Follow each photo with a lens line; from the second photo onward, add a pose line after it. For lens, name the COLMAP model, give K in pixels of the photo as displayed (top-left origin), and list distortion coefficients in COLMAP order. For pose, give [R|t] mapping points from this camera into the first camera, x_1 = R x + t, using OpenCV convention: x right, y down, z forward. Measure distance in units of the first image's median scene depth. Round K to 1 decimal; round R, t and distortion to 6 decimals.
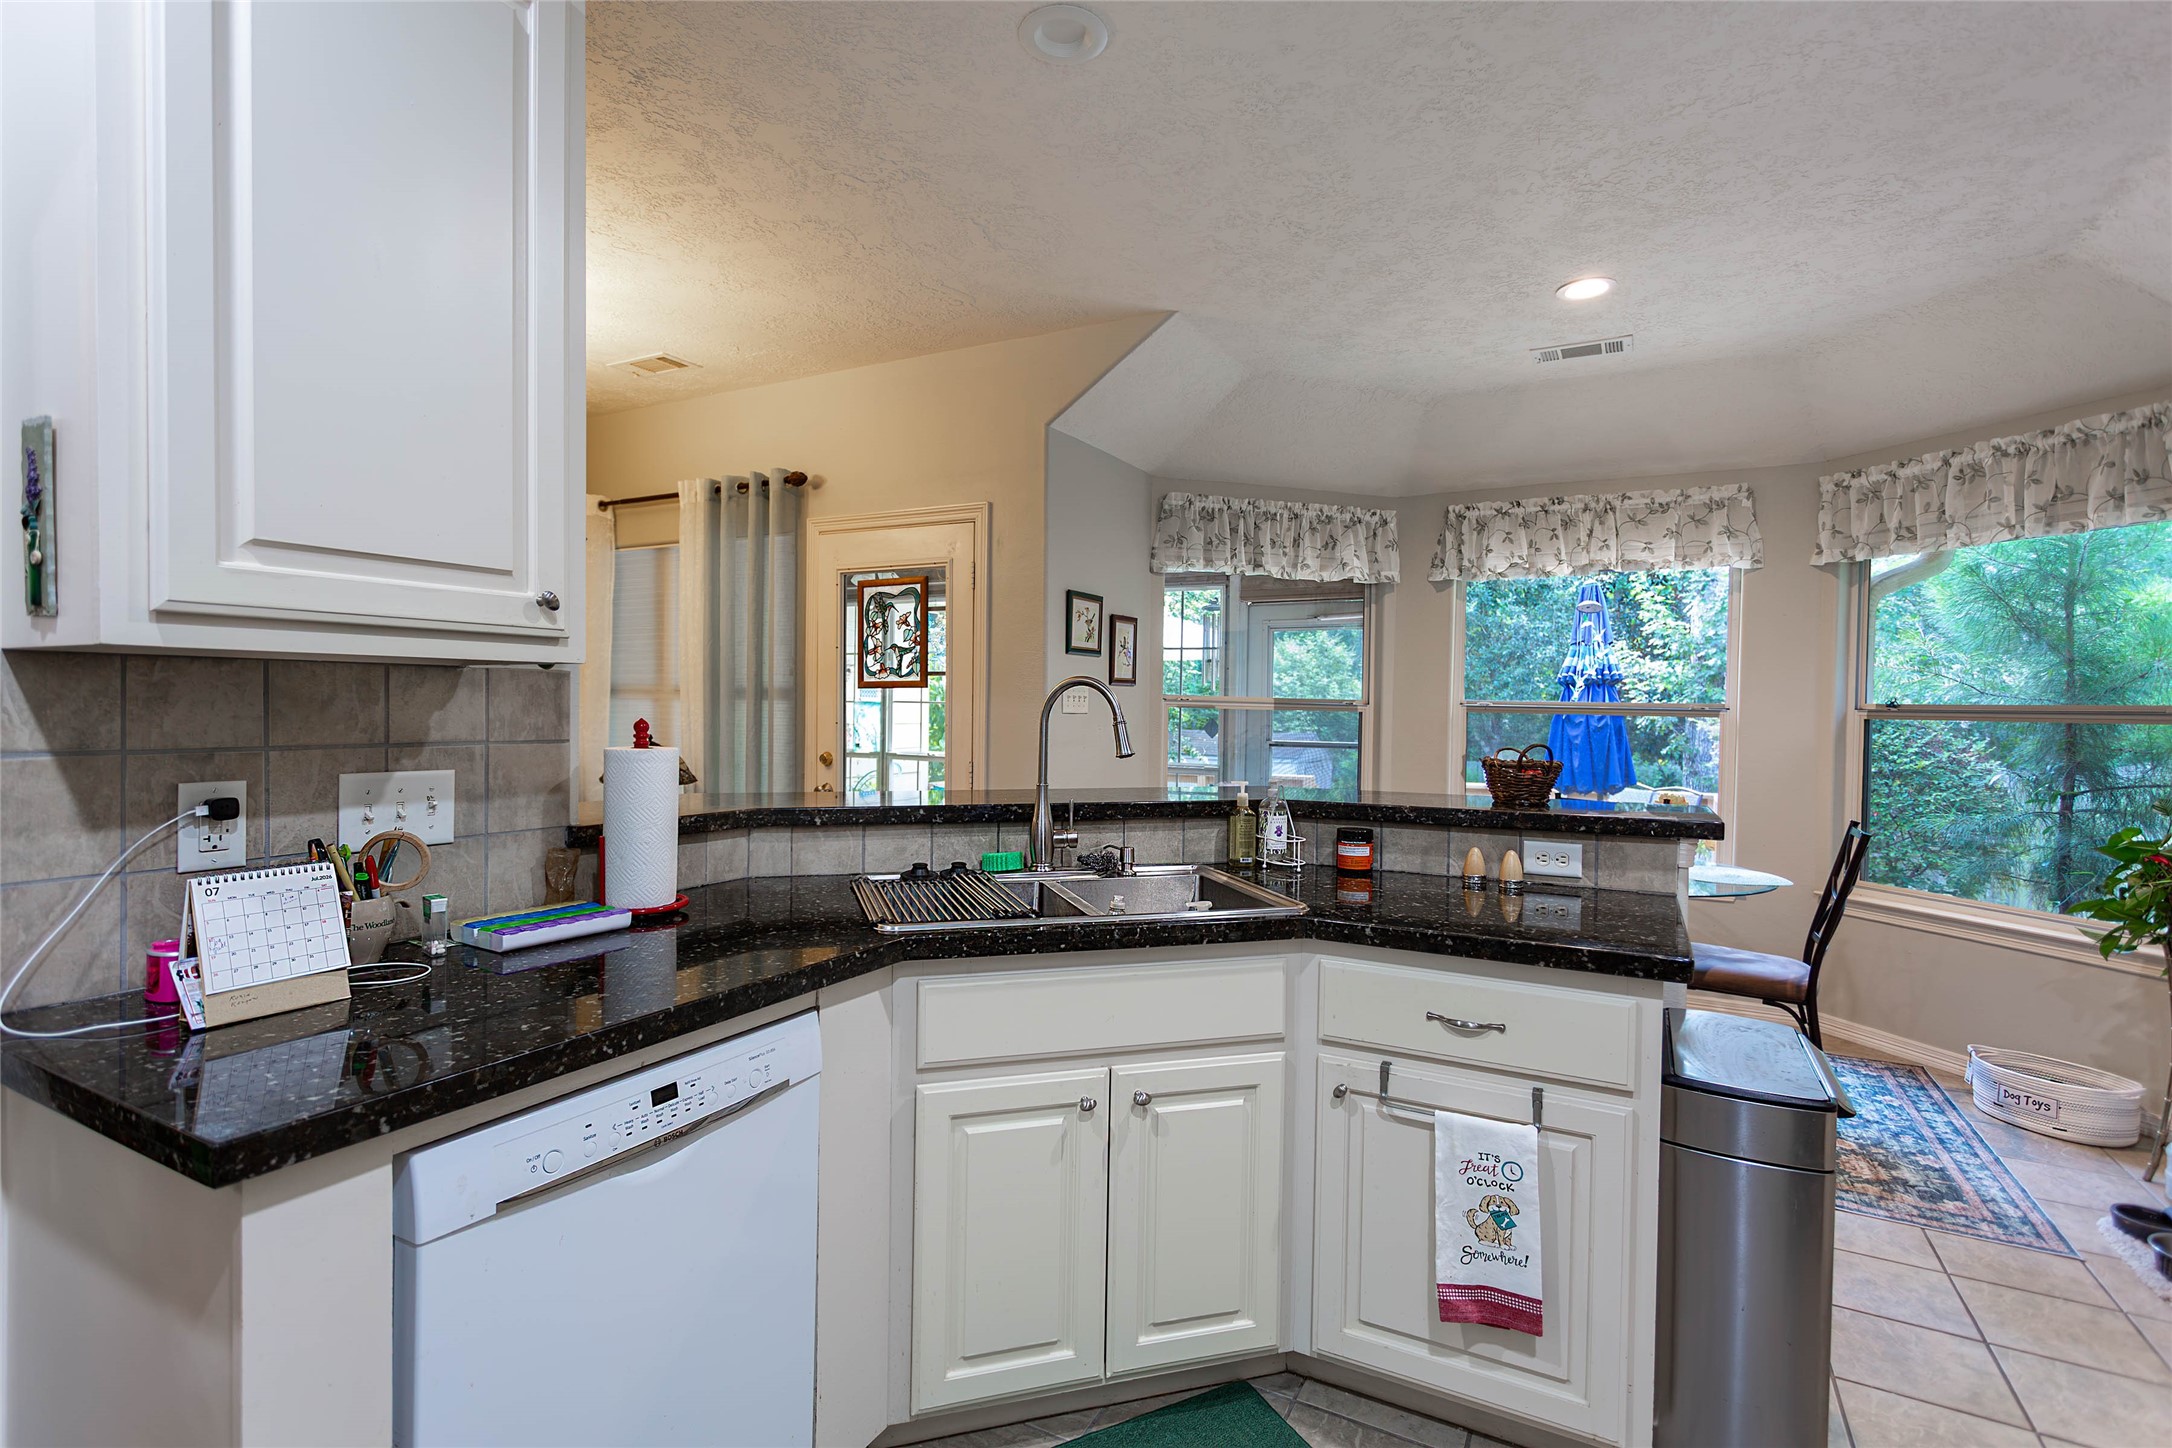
lens RADIAL K [[1007.5, 0, 1046.9], [0, 1007.5, 726.3], [0, 0, 1]] dist [0.003192, 0.000704]
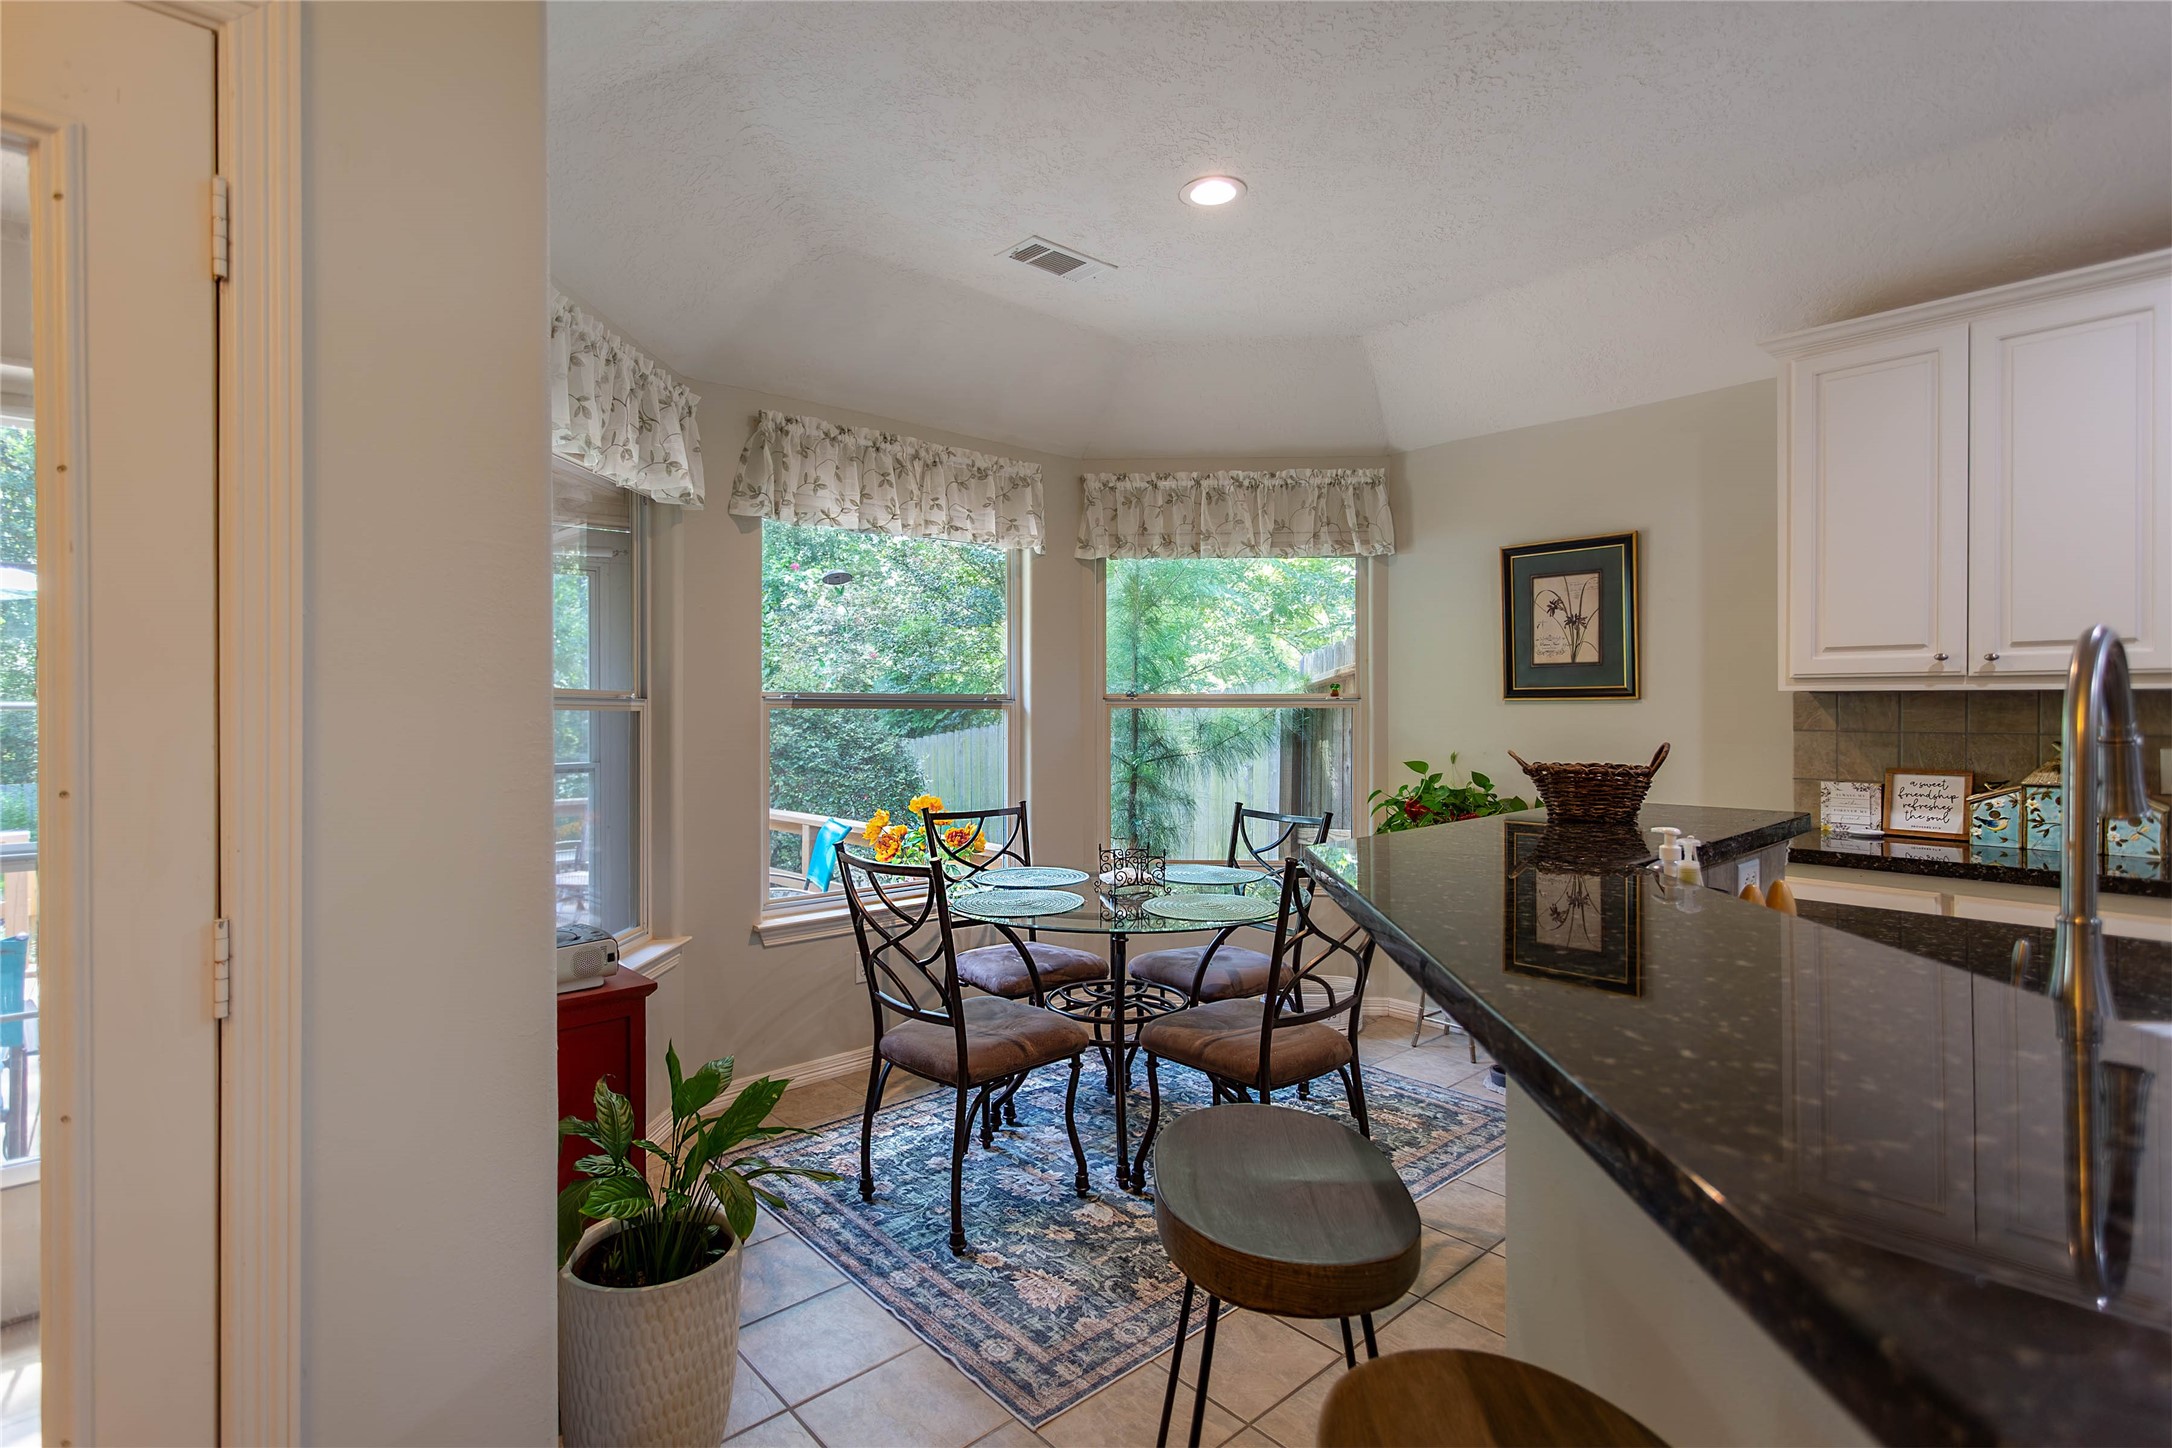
lens RADIAL K [[1051.1, 0, 1086.6], [0, 1051.1, 698.4], [0, 0, 1]] dist [0.001053, 0.000453]
pose [[0.314515, -0.009578, 0.949204, -0.256487], [0.026891, 0.999638, 0.001176, -0.017981], [-0.948872, 0.025155, 0.314659, 0.664090]]
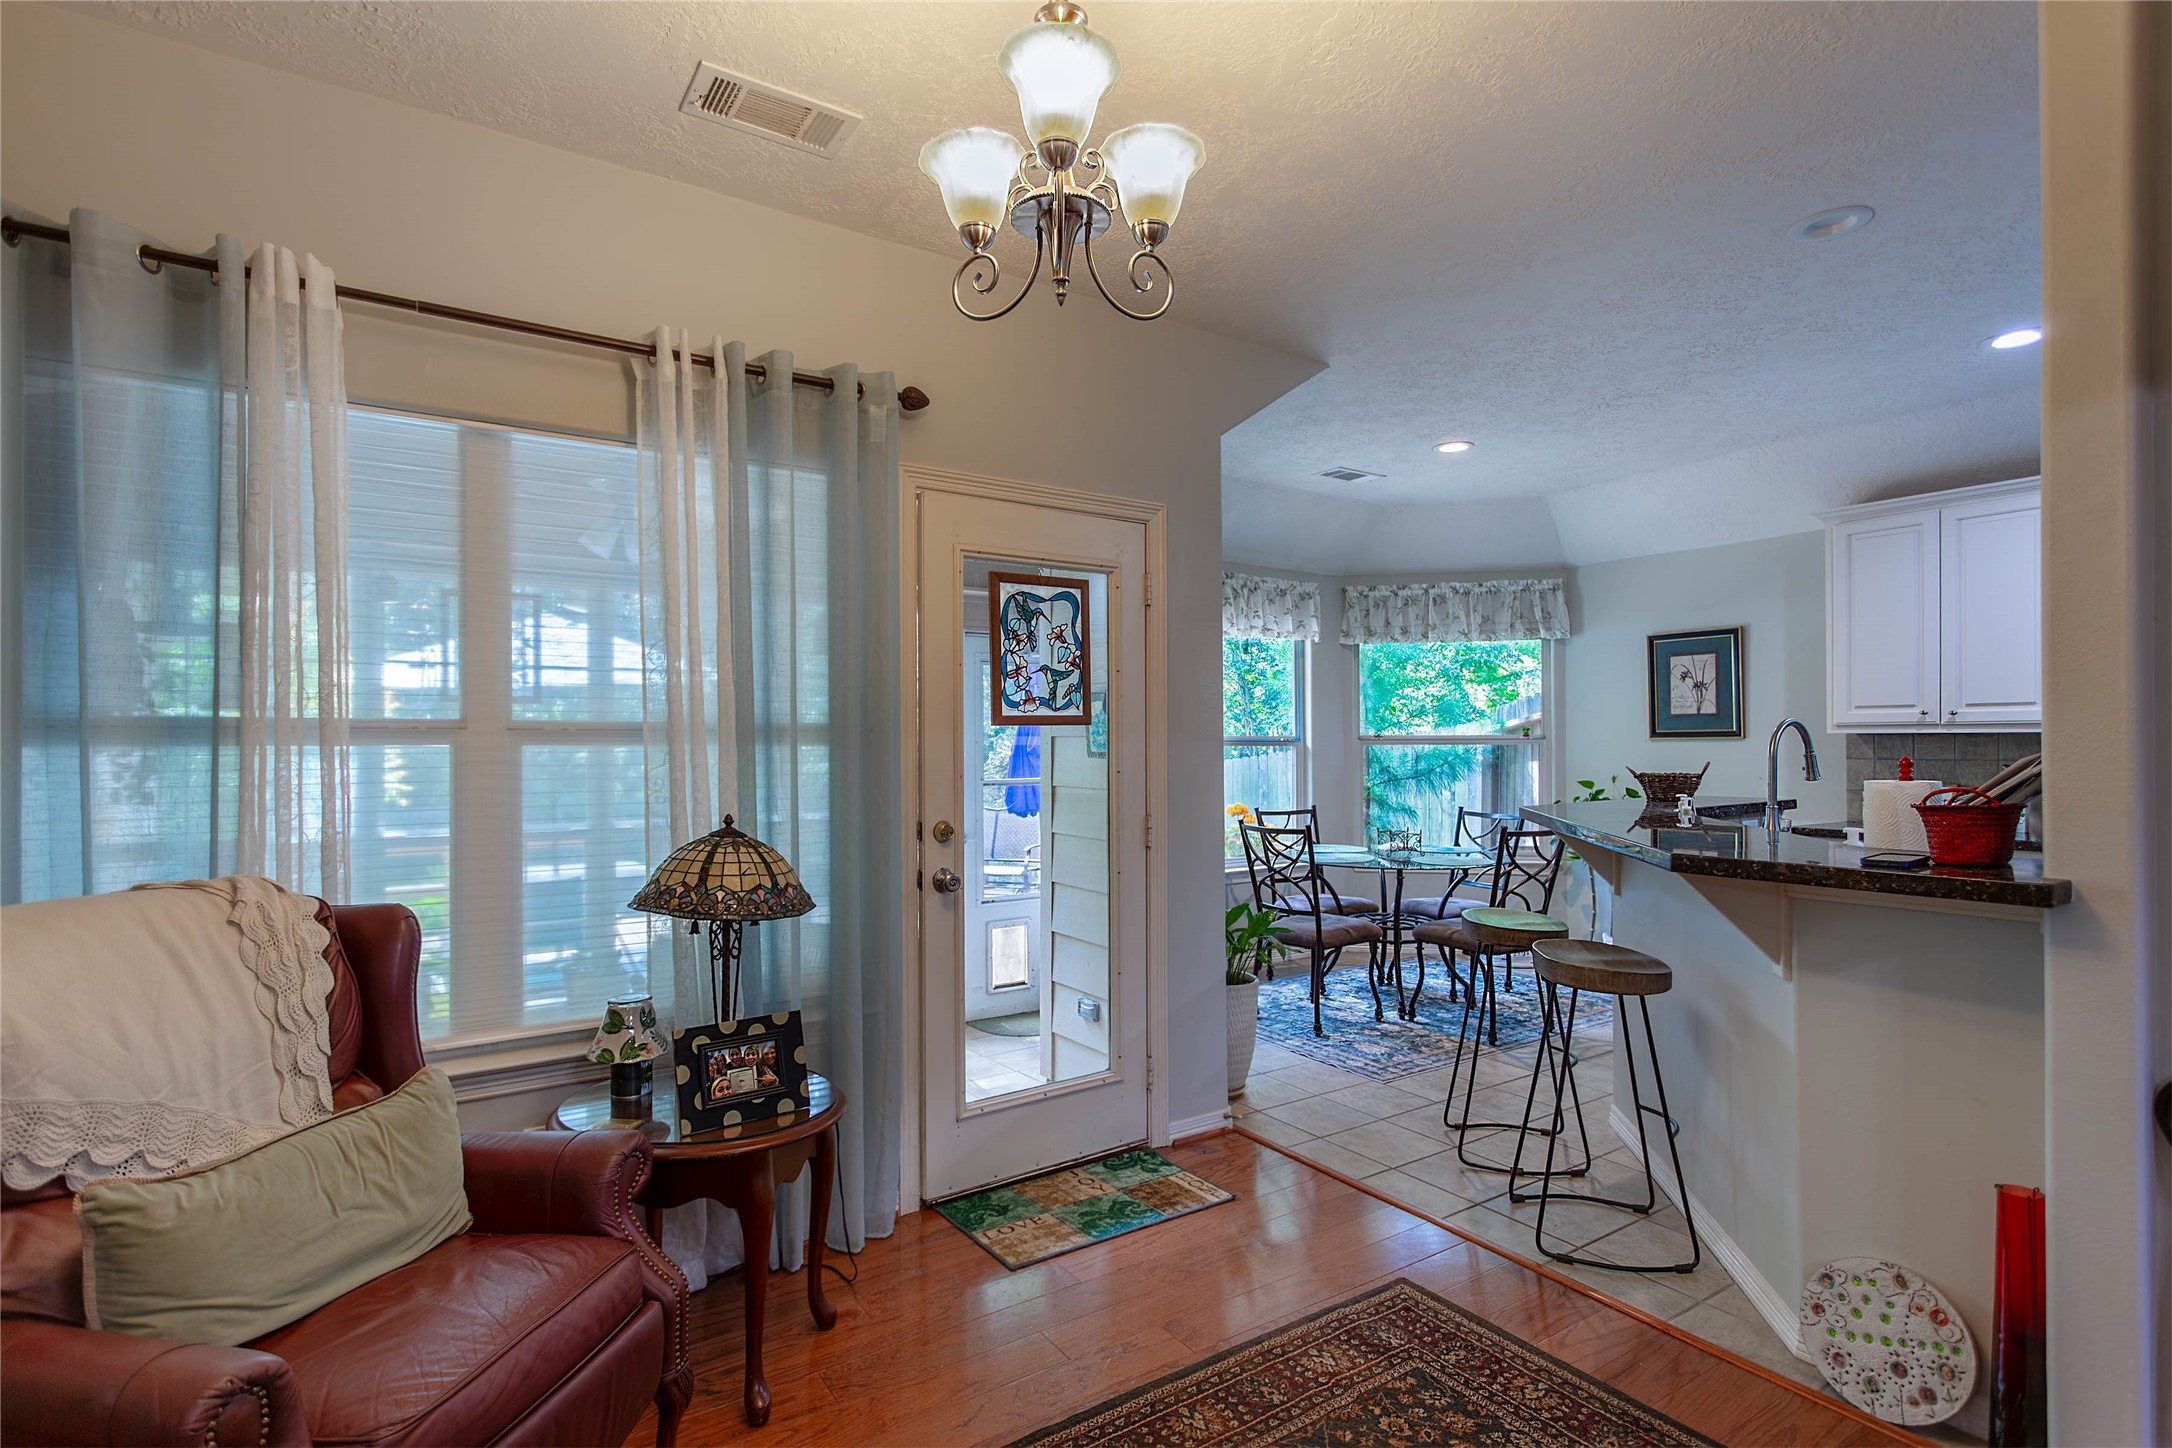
lens RADIAL K [[1046.3, 0, 1086.7], [0, 1046.3, 732.7], [0, 0, 1]] dist [0.019380, 0.000003]
pose [[0.460842, -0.007009, 0.887455, -0.820058], [0.030126, 0.999516, -0.007750, -0.025439], [-0.886971, 0.030307, 0.460830, 0.623623]]
